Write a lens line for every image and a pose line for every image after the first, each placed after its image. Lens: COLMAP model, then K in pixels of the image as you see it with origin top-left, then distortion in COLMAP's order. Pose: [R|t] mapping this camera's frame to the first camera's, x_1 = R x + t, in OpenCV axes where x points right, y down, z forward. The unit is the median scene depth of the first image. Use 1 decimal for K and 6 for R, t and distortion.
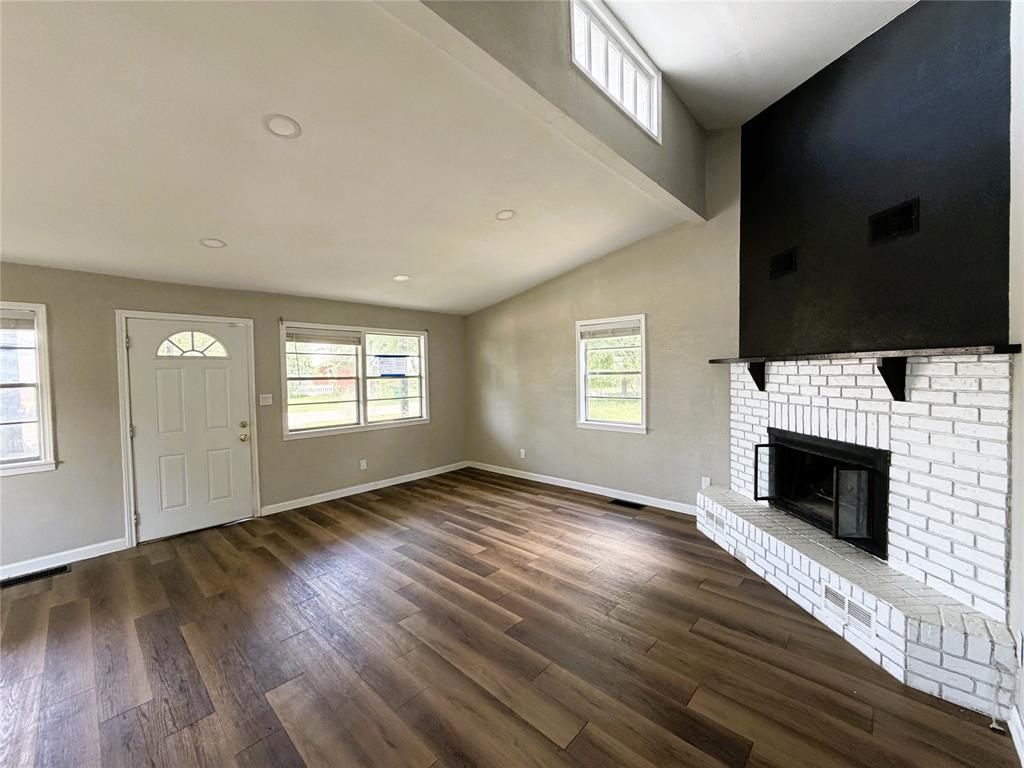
lens RADIAL K [[409.7, 0, 507.2], [0, 409.7, 383.4], [0, 0, 1]] dist [-0.003575, 0.001392]
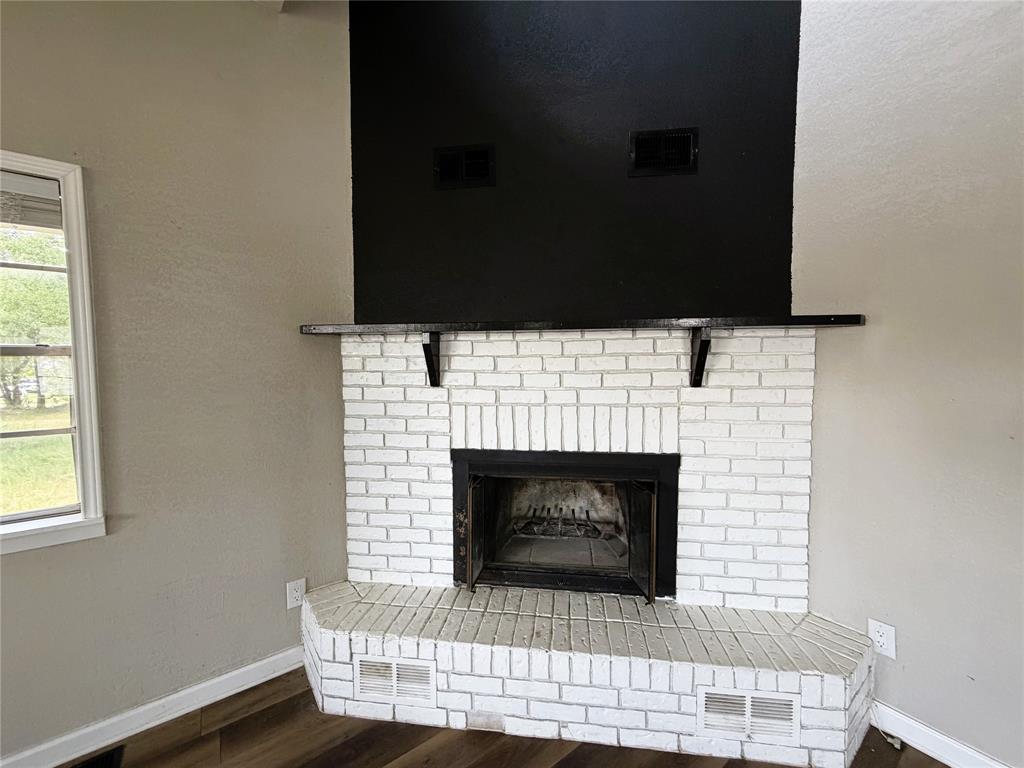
lens RADIAL K [[409.7, 0, 510.4], [0, 409.7, 383.6], [0, 0, 1]] dist [-0.003575, 0.001392]
pose [[0.174301, -0.034465, 0.984089, 0.104363], [0.032449, 0.999046, 0.029242, 0.002132], [-0.984158, 0.026836, 0.175253, 0.874851]]
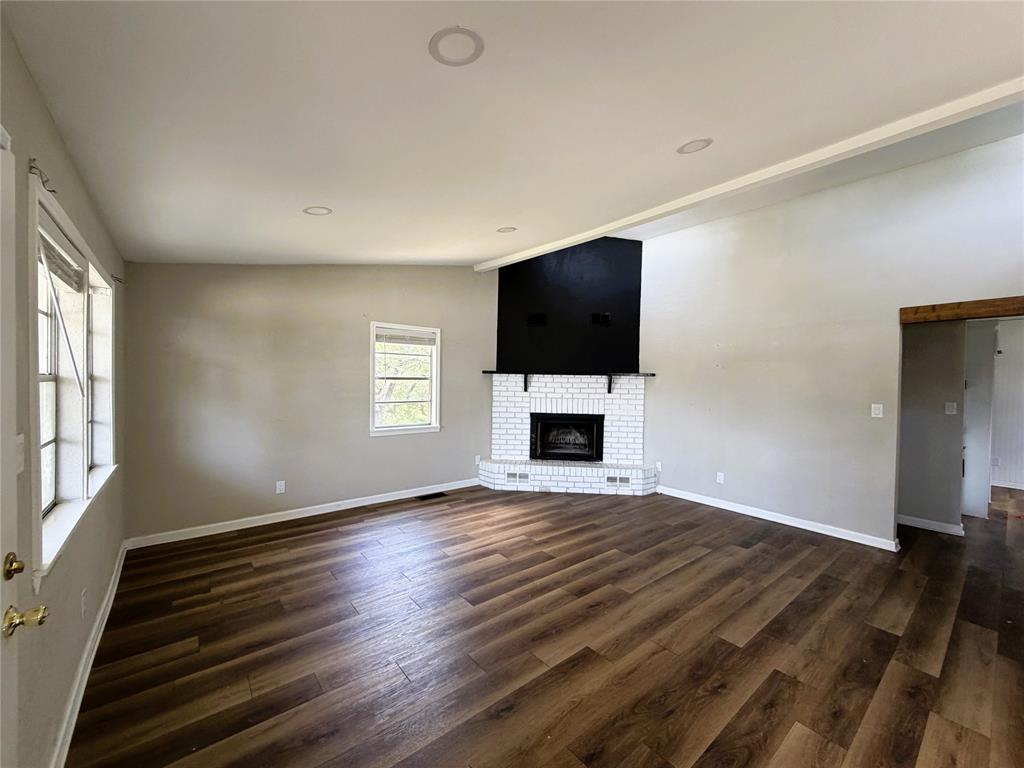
lens RADIAL K [[409.7, 0, 511.9], [0, 409.7, 385.7], [0, 0, 1]] dist [-0.003575, 0.001392]
pose [[0.131570, -0.000165, 0.991307, -1.130838], [0.010263, 0.999947, -0.001196, -0.004233], [-0.991254, 0.010331, 0.131565, 0.910319]]
